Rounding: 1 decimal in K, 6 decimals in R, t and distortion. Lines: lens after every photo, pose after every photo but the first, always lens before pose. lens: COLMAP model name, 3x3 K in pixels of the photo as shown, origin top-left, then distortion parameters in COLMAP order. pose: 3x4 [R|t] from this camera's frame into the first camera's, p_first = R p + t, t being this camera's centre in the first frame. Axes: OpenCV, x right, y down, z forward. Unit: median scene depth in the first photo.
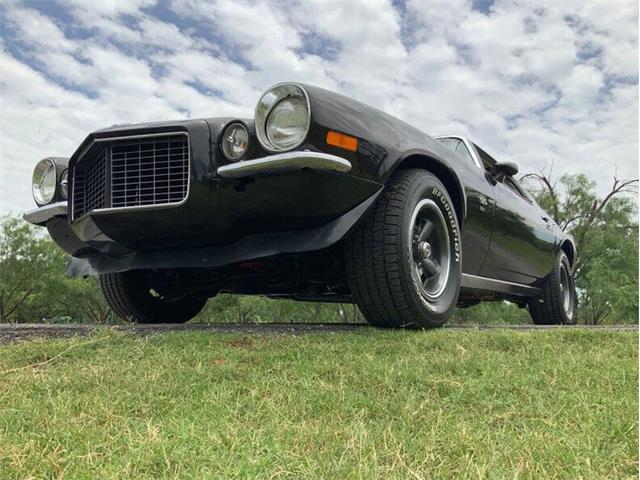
lens RADIAL K [[526.9, 0, 319.4], [0, 526.9, 238.5], [0, 0, 1]] dist [0.086678, -0.164106]
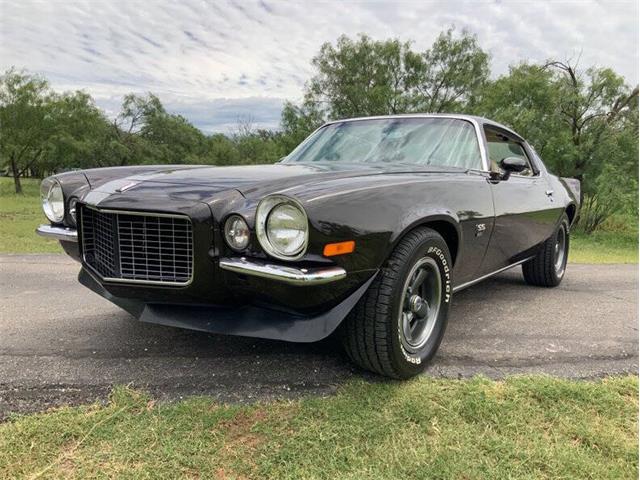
lens RADIAL K [[523.7, 0, 320.0], [0, 523.7, 240.0], [0, 0, 1]] dist [0.088281, -0.158796]
pose [[0.999112, 0.041044, -0.009487, 0.011298], [-0.036874, 0.960974, 0.274171, -0.379483], [0.020370, -0.273577, 0.961634, 0.011381]]
